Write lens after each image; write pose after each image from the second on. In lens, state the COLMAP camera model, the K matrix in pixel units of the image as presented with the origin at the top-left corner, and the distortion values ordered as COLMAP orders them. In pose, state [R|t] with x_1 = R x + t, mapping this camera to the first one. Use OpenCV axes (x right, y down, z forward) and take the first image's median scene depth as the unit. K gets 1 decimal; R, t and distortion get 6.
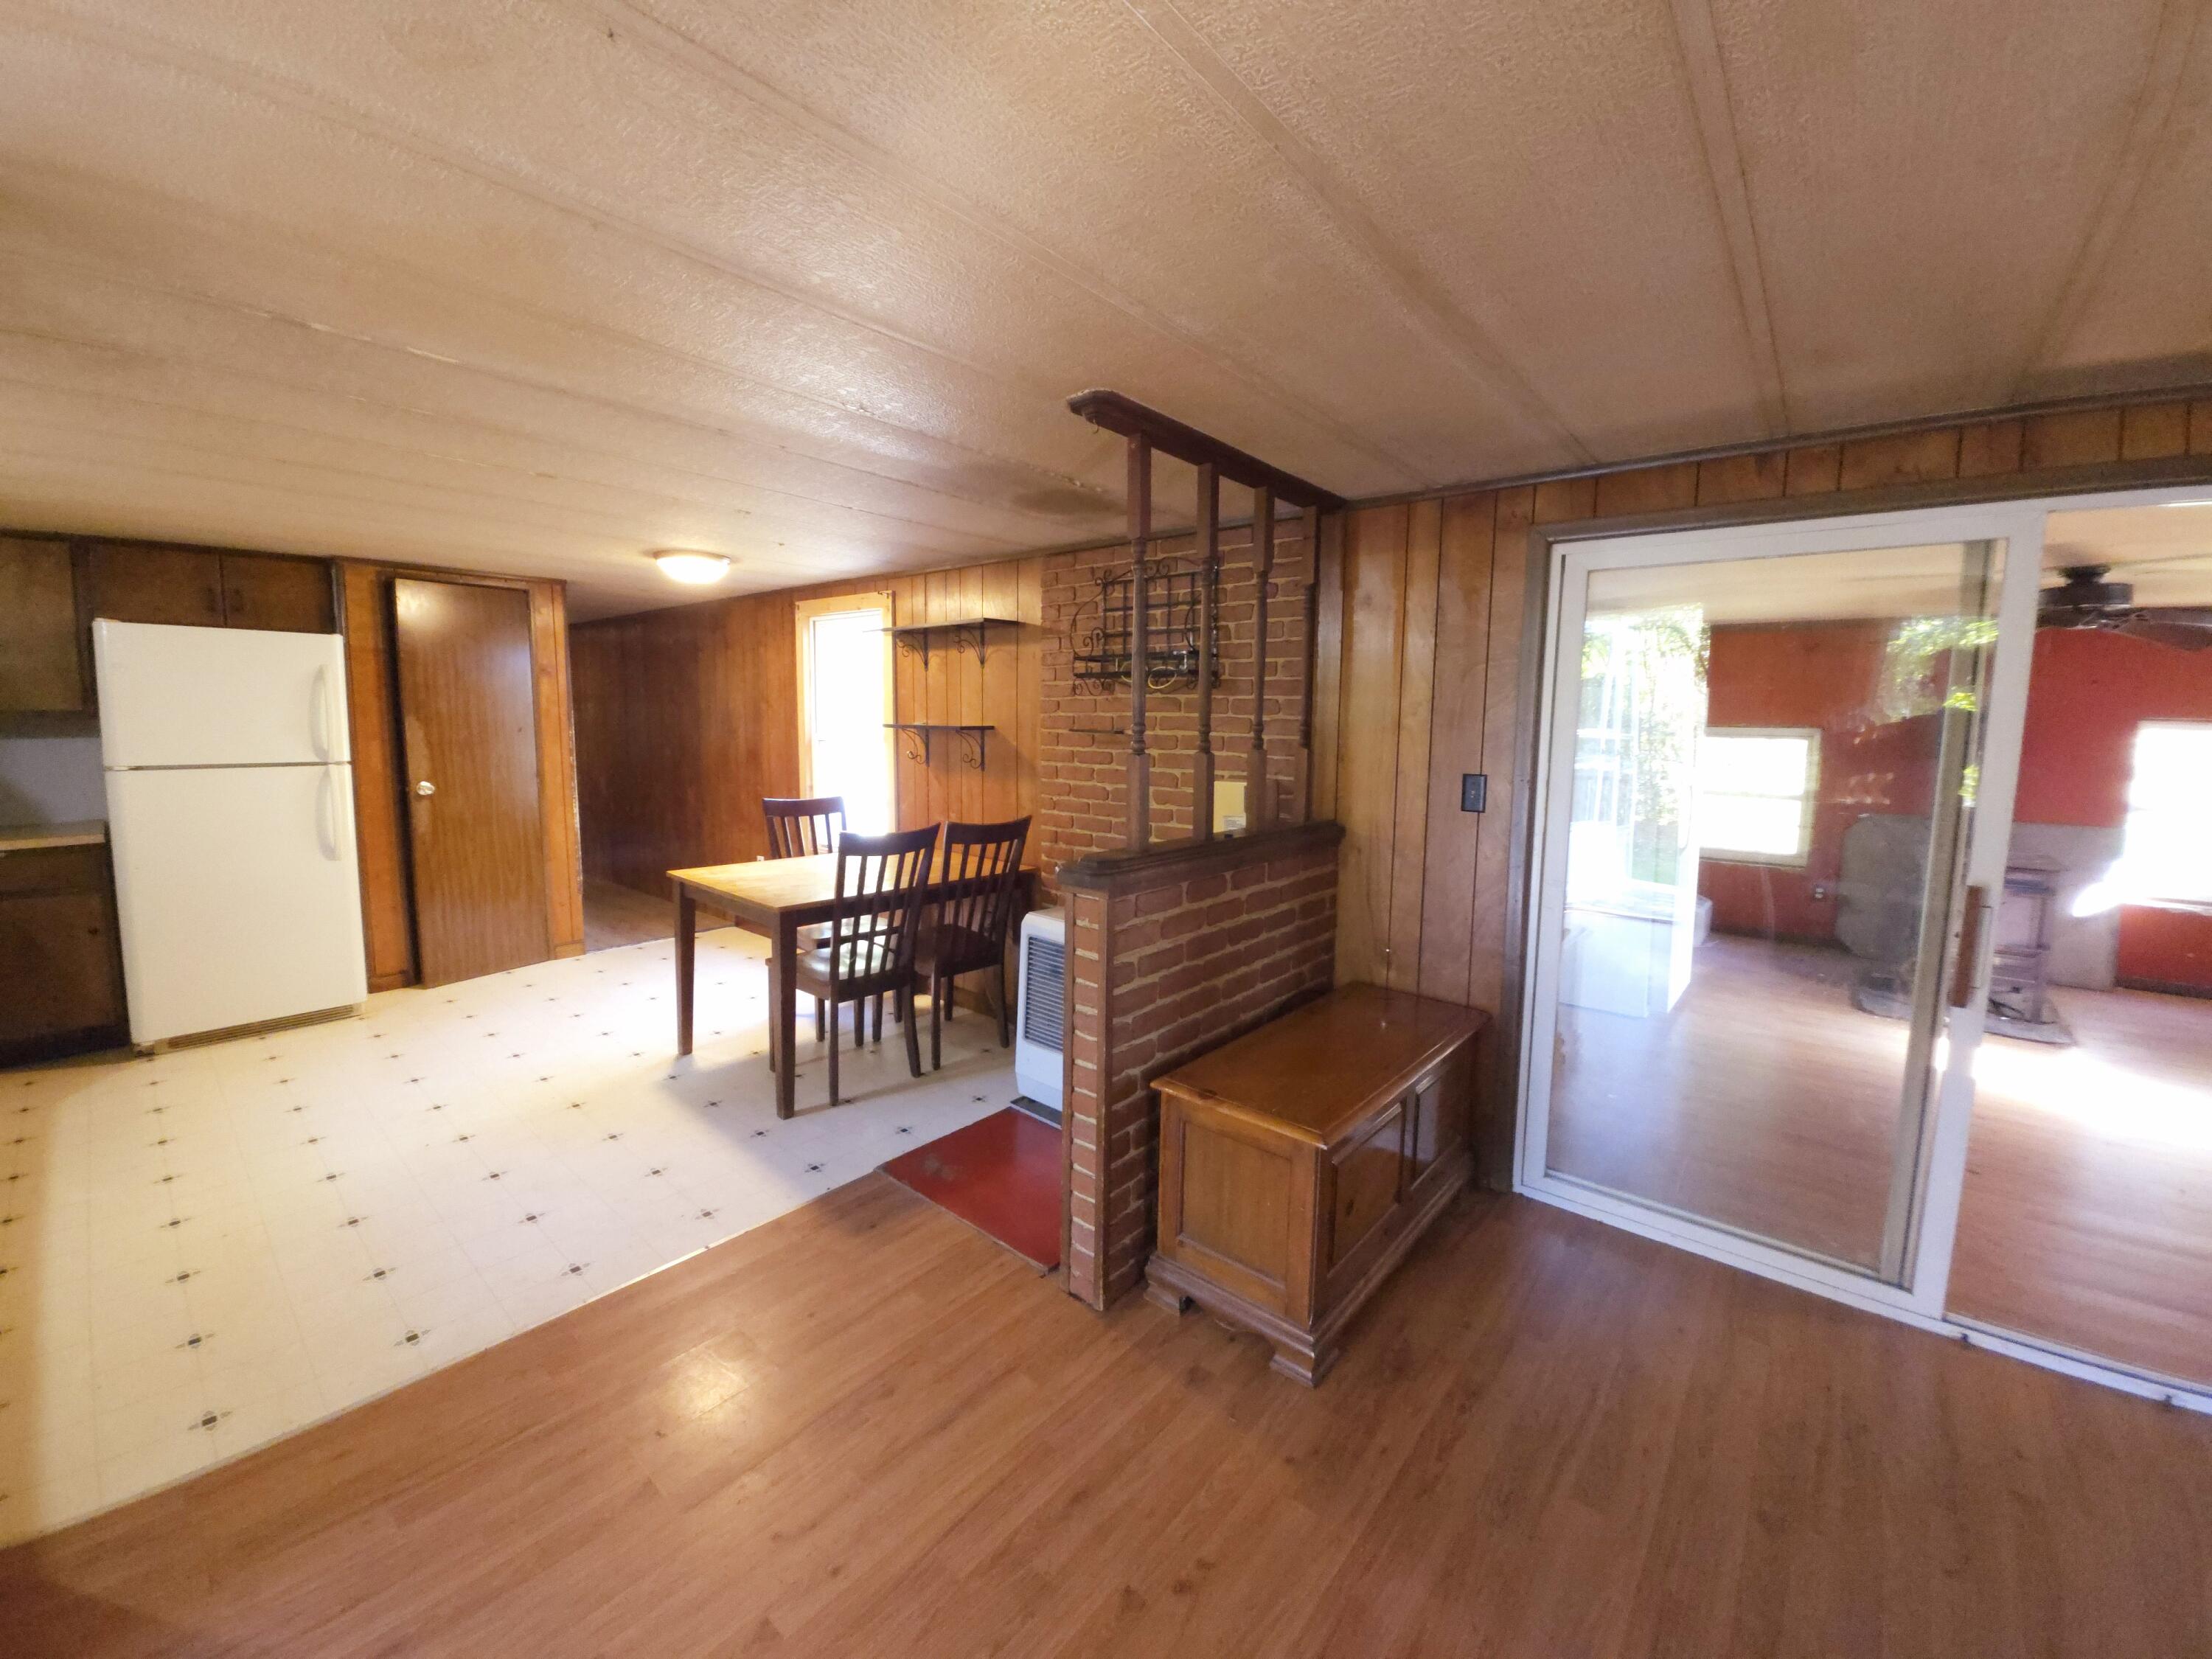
lens RADIAL K [[868.7, 0, 1079.9], [0, 868.7, 802.7], [0, 0, 1]] dist [-0.003259, -0.007987]
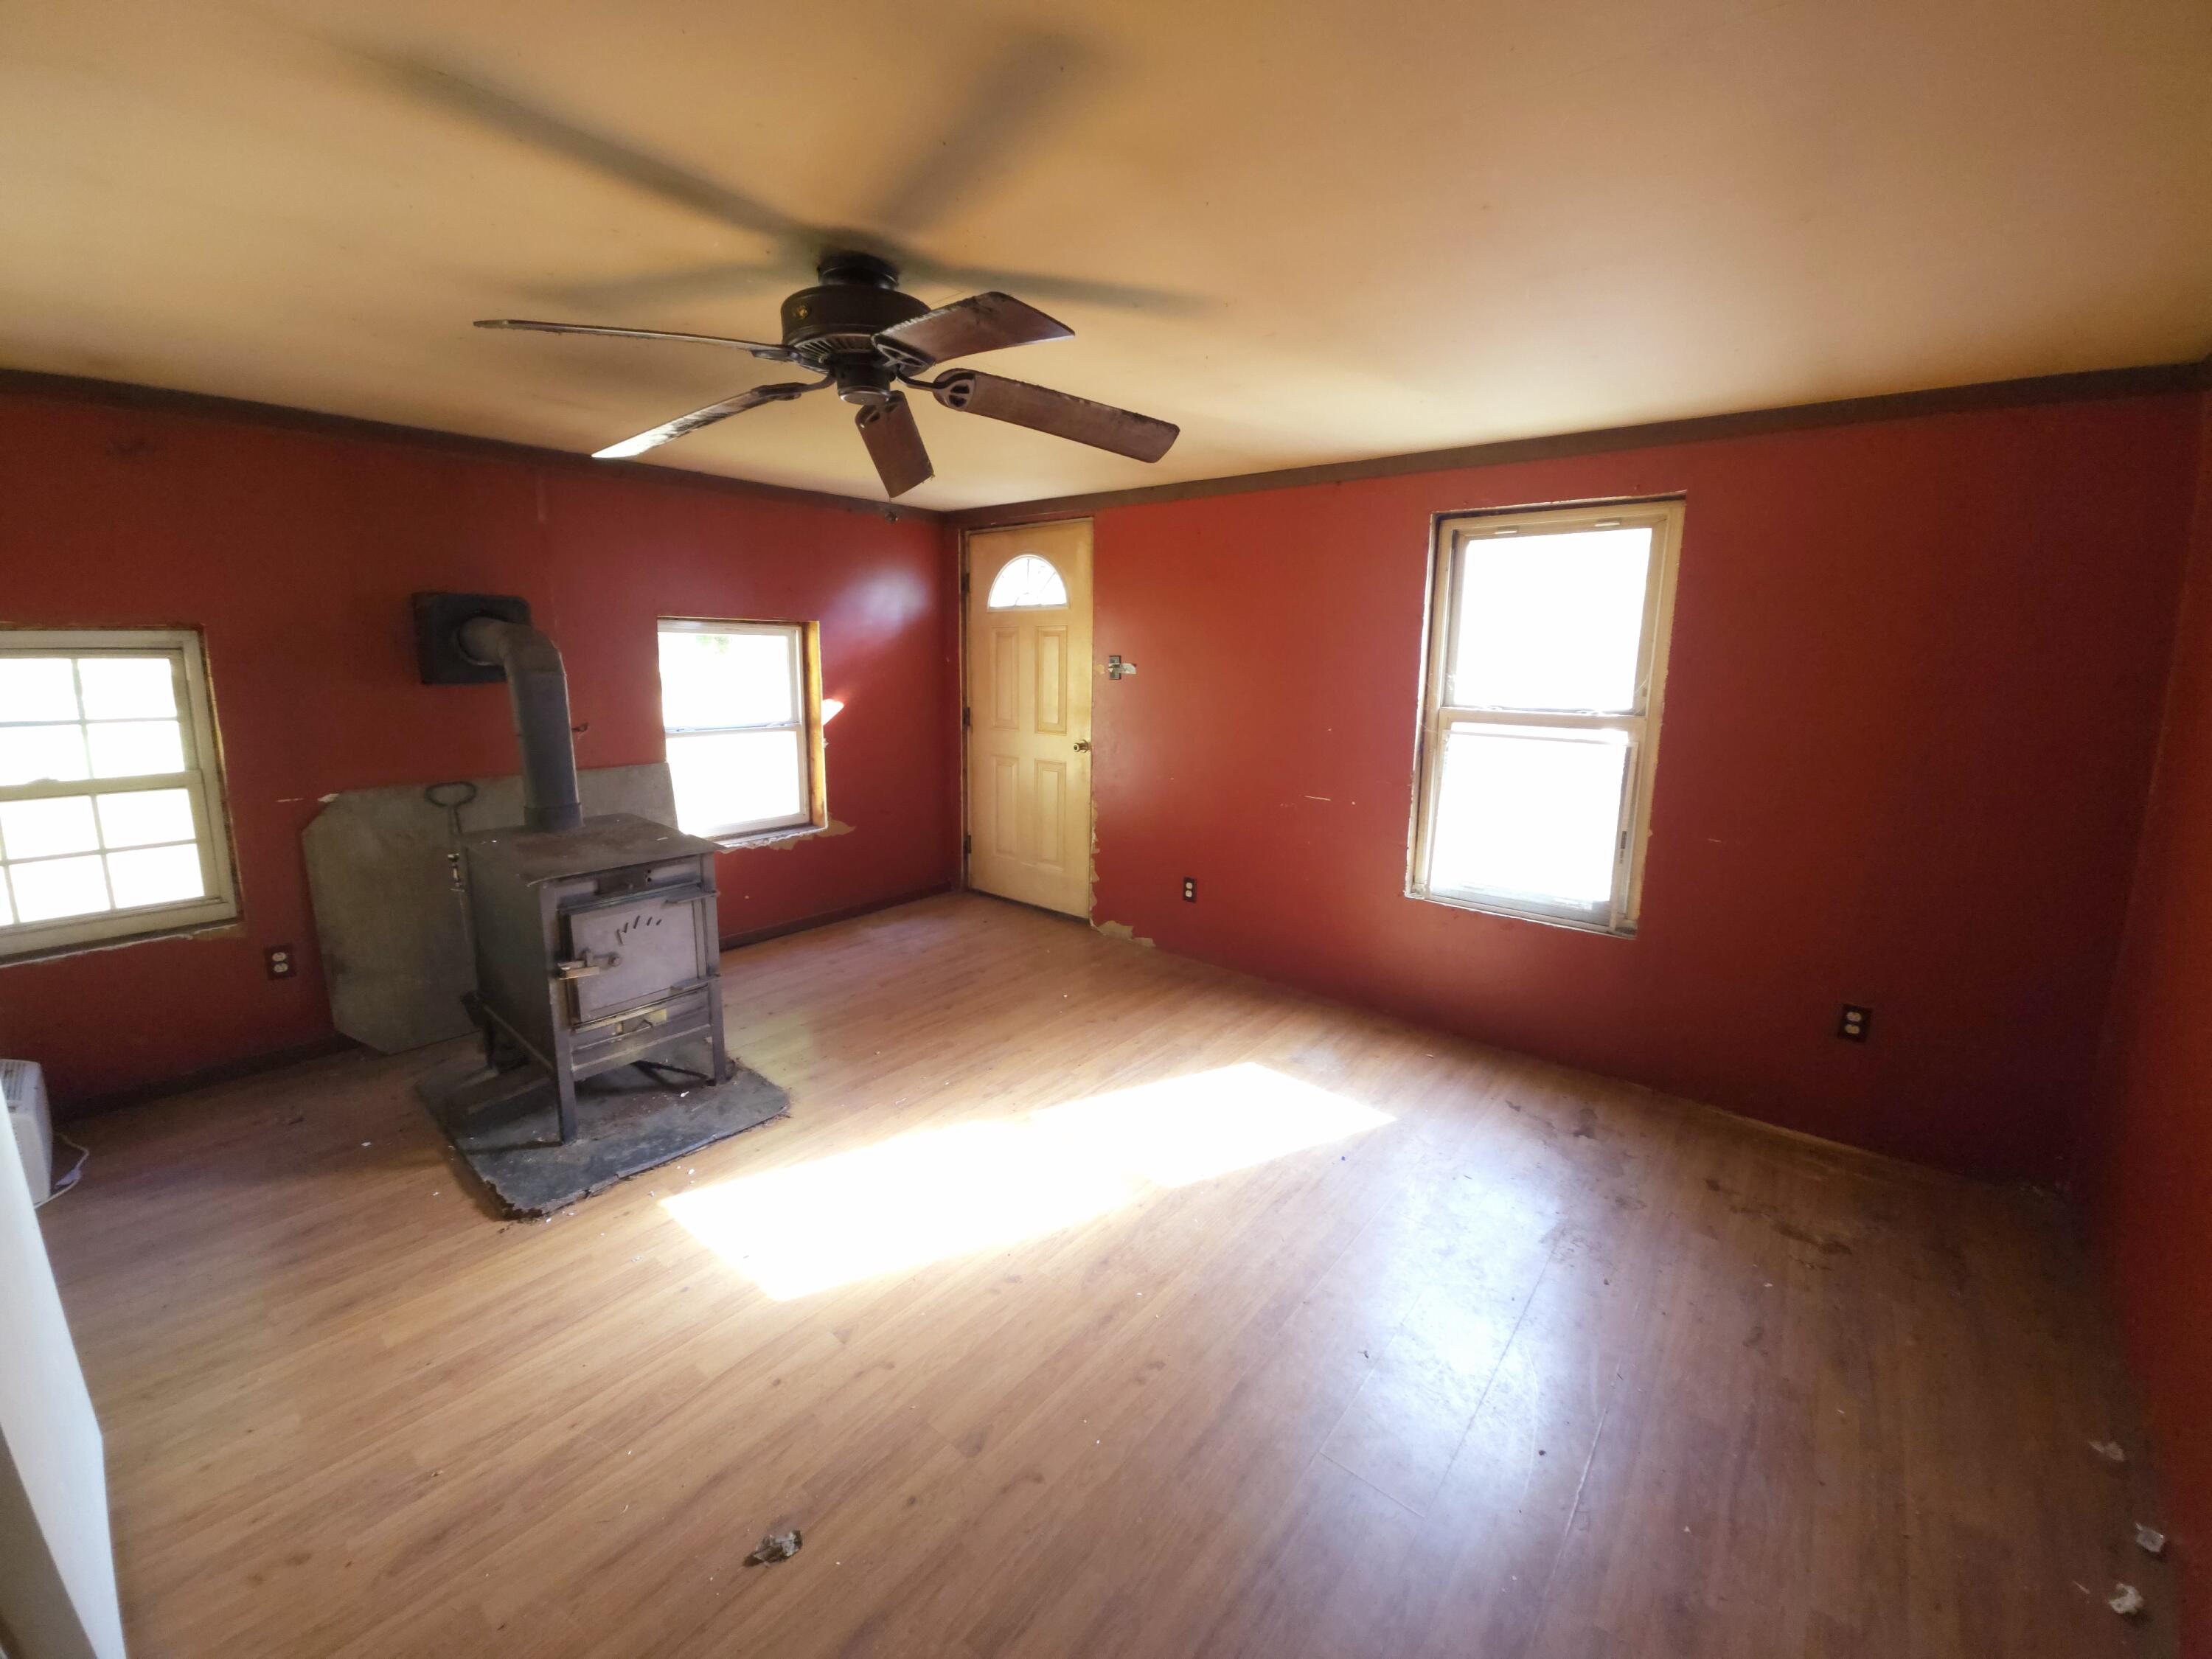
lens RADIAL K [[875.6, 0, 1081.8], [0, 875.6, 802.7], [0, 0, 1]] dist [-0.004641, -0.007981]
pose [[-0.011126, -0.178482, 0.983880, 0.541450], [0.090754, 0.979700, 0.178750, -0.049960], [-0.995811, 0.091280, 0.005298, 0.763857]]
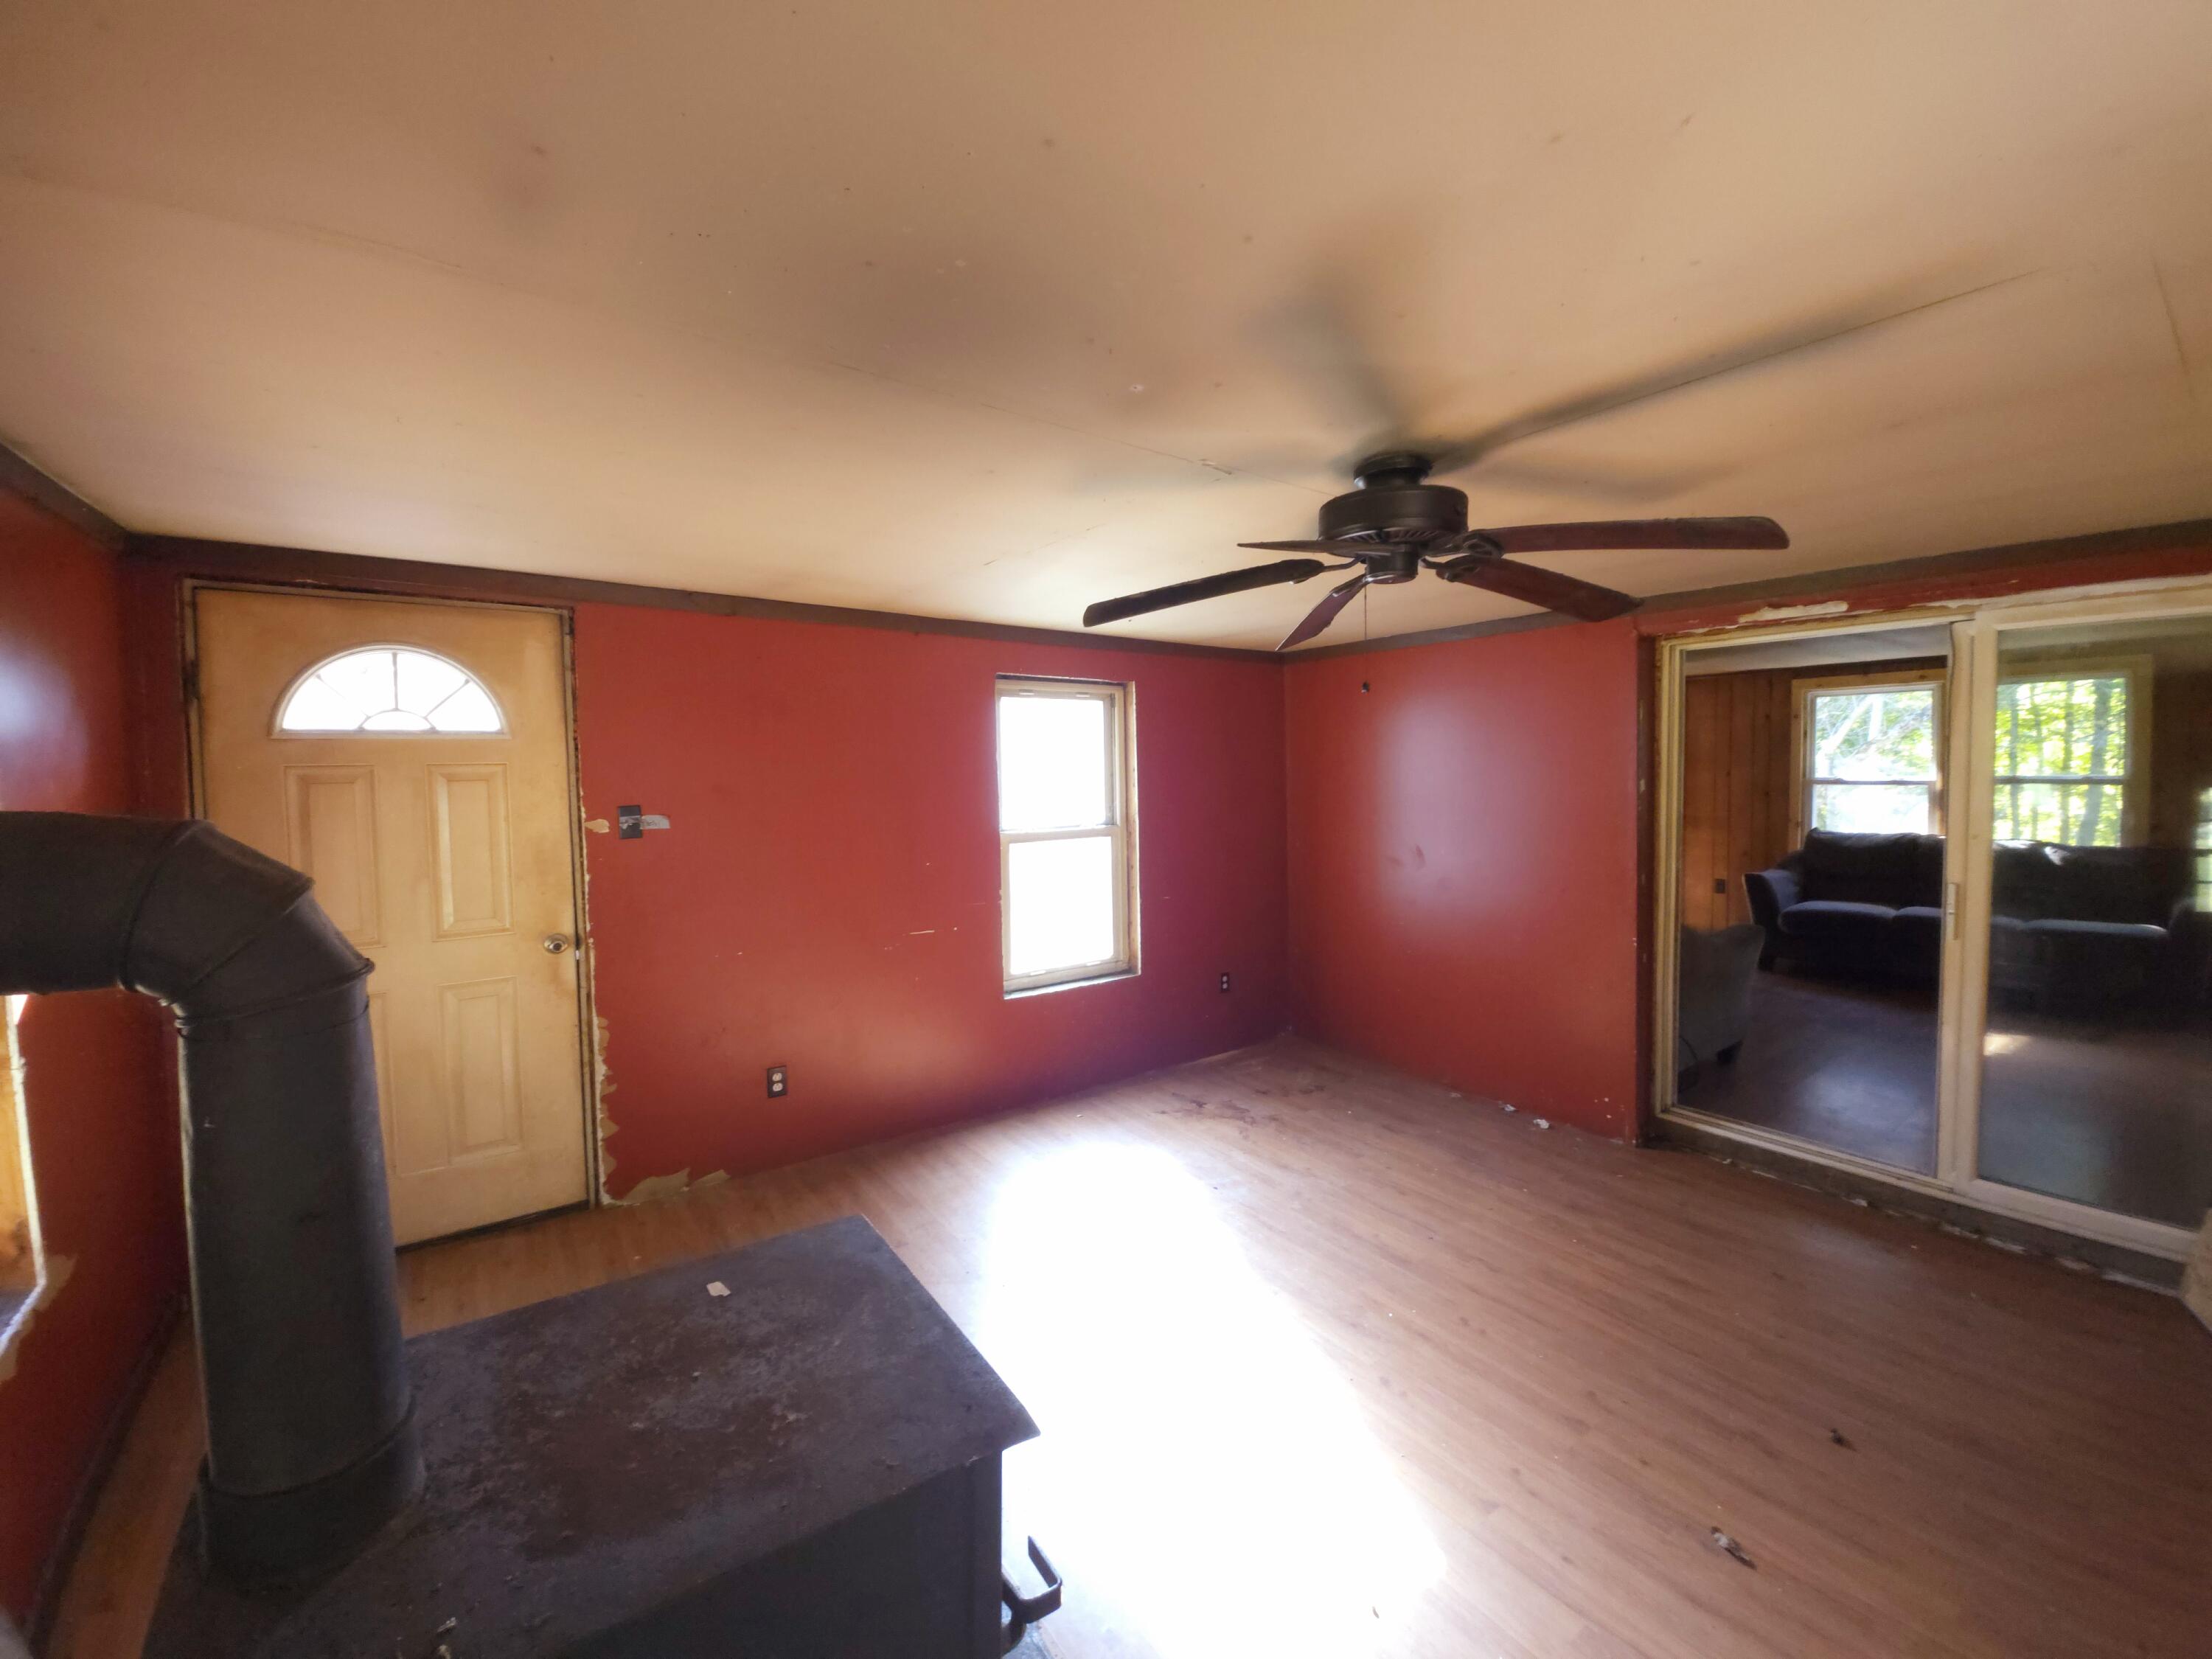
lens RADIAL K [[875.6, 0, 1081.8], [0, 875.6, 802.7], [0, 0, 1]] dist [-0.004641, -0.007981]
pose [[-0.969731, -0.008610, 0.244024, 1.056046], [0.027538, 0.989146, 0.144332, -0.134476], [-0.242618, 0.146683, -0.958969, 1.357791]]
